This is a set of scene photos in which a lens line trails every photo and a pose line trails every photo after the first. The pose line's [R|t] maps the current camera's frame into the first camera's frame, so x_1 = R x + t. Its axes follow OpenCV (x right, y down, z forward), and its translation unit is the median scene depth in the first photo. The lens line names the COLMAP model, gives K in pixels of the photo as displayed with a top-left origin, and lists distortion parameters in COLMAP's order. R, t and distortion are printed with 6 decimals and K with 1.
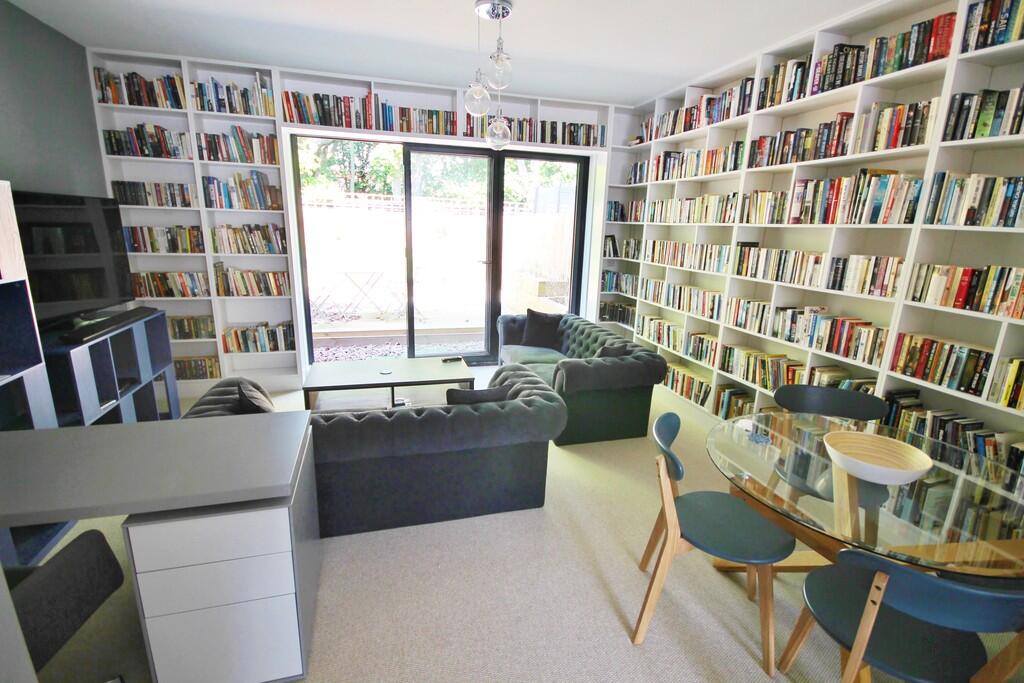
lens RADIAL K [[470.7, 0, 502.9], [0, 470.7, 344.9], [0, 0, 1]] dist [-0.003758, -0.007335]
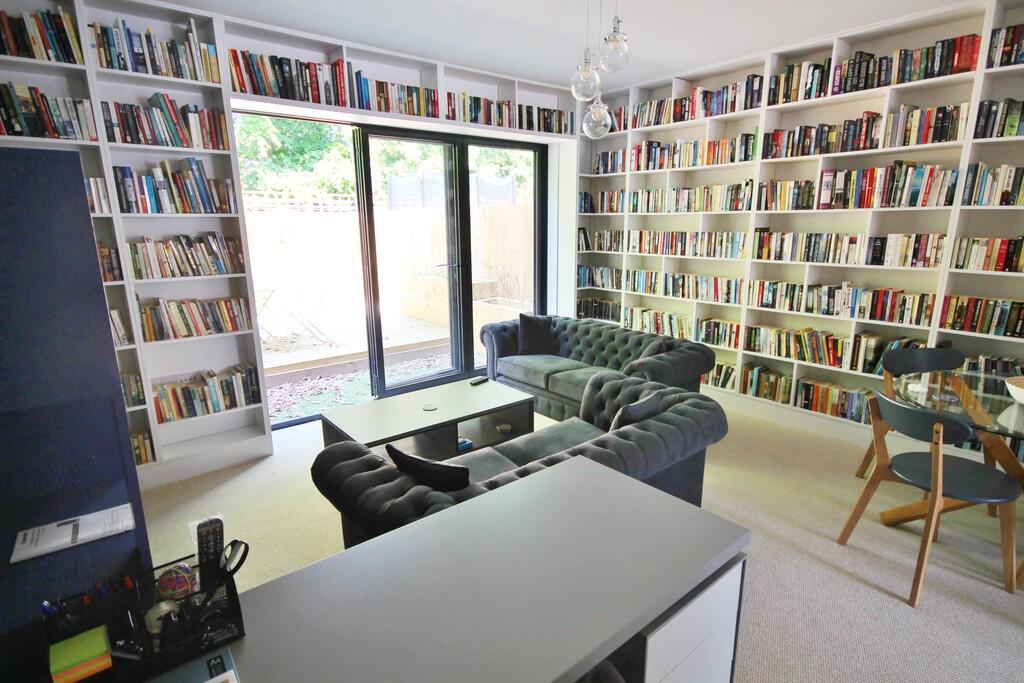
lens RADIAL K [[528.1, 0, 512.0], [0, 528.1, 345.7], [0, 0, 1]] dist [-0.003632, -0.000669]
pose [[0.917166, -0.129027, 0.377039, -0.445742], [0.133638, 0.990931, 0.014025, -0.042004], [-0.375429, 0.037523, 0.926091, 0.103077]]
